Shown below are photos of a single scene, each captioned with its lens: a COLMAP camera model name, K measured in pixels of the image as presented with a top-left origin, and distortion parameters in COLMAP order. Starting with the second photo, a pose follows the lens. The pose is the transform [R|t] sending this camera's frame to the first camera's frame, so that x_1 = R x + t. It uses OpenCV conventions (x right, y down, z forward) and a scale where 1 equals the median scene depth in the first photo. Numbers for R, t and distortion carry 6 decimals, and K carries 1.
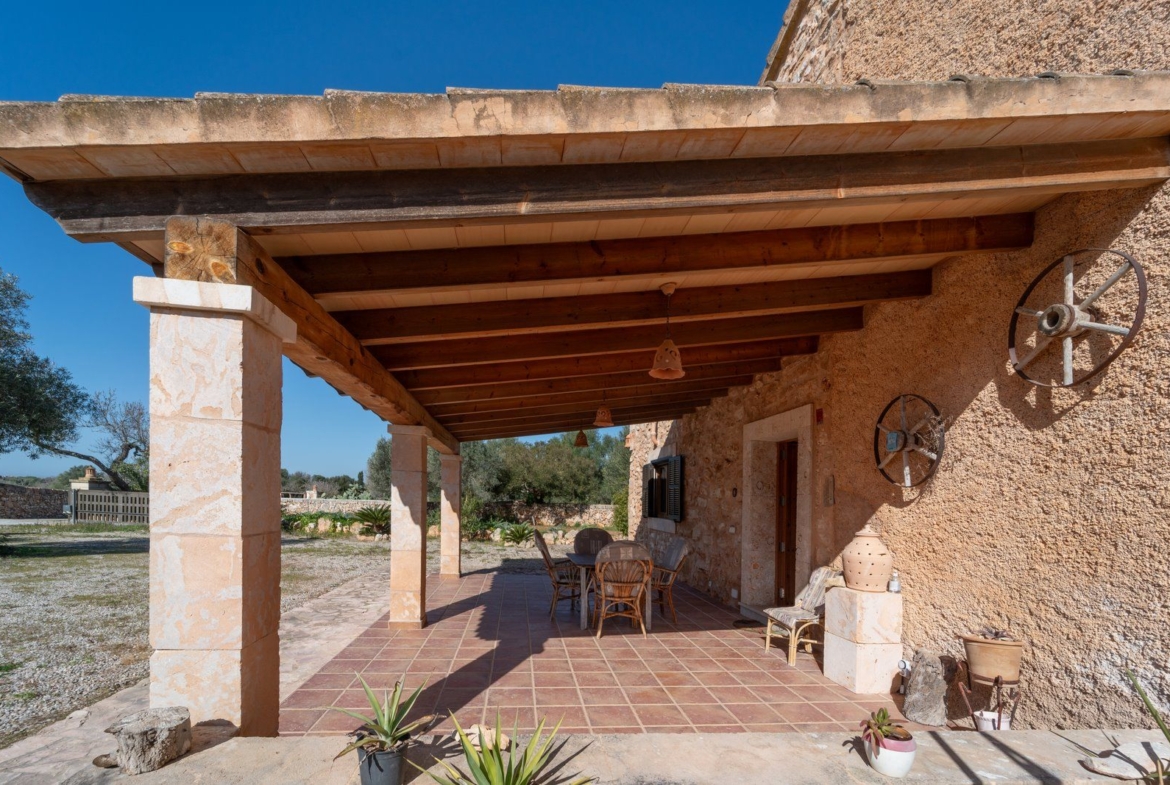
lens RADIAL K [[470.7, 0, 541.8], [0, 470.7, 459.6], [0, 0, 1]] dist [0.000613, -0.001065]
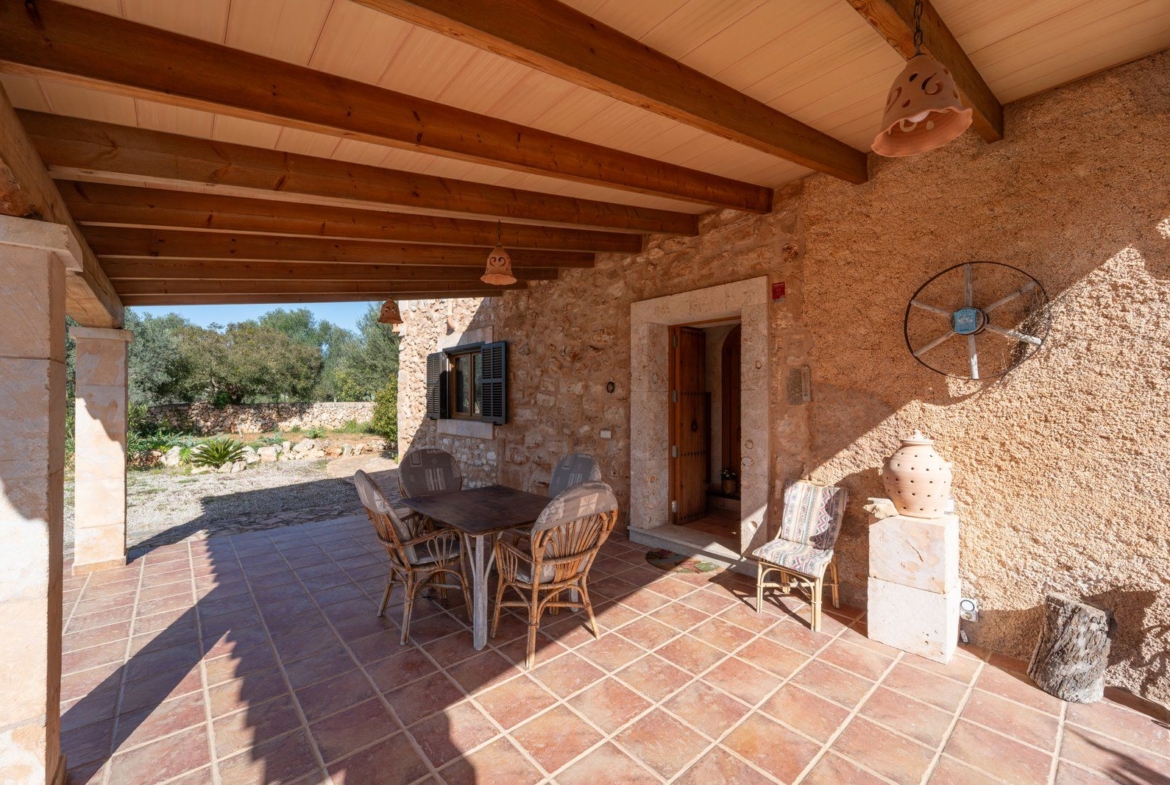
lens RADIAL K [[470.7, 0, 571.1], [0, 470.7, 360.5], [0, 0, 1]] dist [0.000613, -0.001065]
pose [[0.804145, 0.003352, 0.594424, -0.157053], [-0.015366, 0.999767, 0.015150, 0.016731], [-0.594235, -0.021317, 0.804009, 0.515267]]
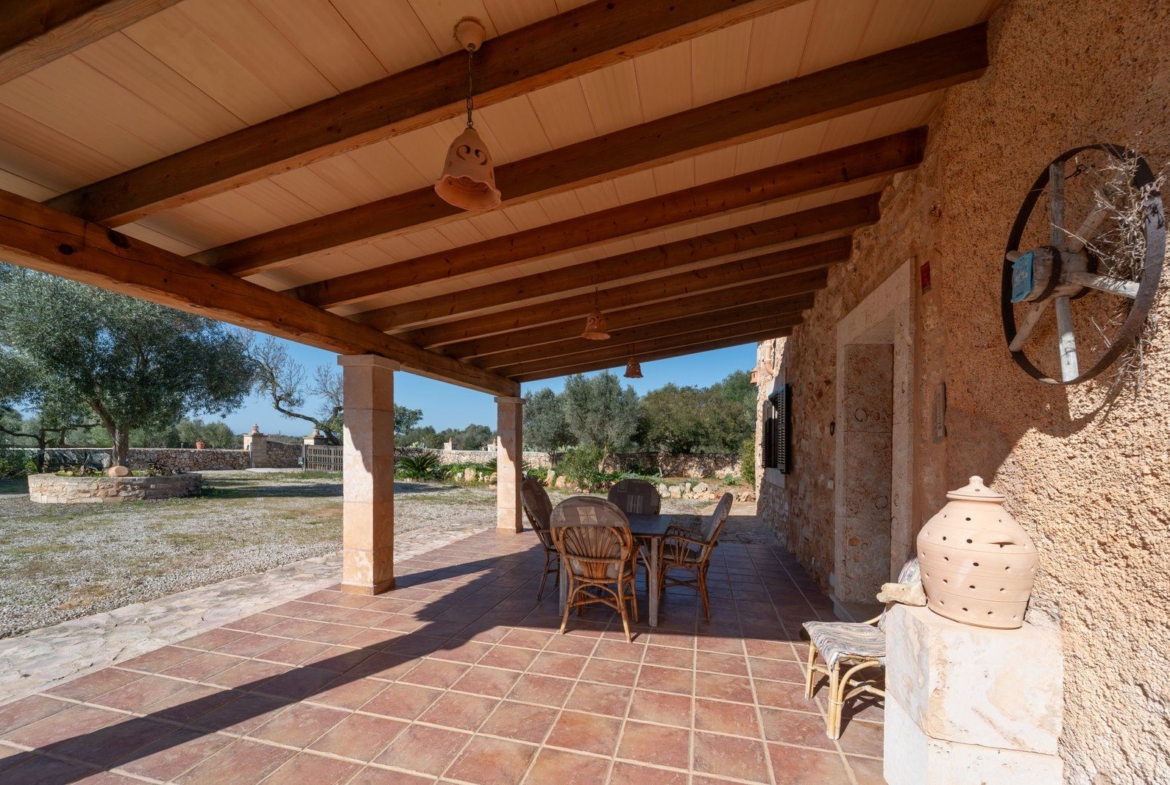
lens RADIAL K [[470.7, 0, 550.5], [0, 470.7, 421.9], [0, 0, 1]] dist [0.000613, -0.001065]
pose [[0.945278, -0.027390, -0.325116, 0.323984], [0.034649, 0.999262, 0.016558, 0.046477], [0.324422, -0.026917, 0.945529, 0.313672]]
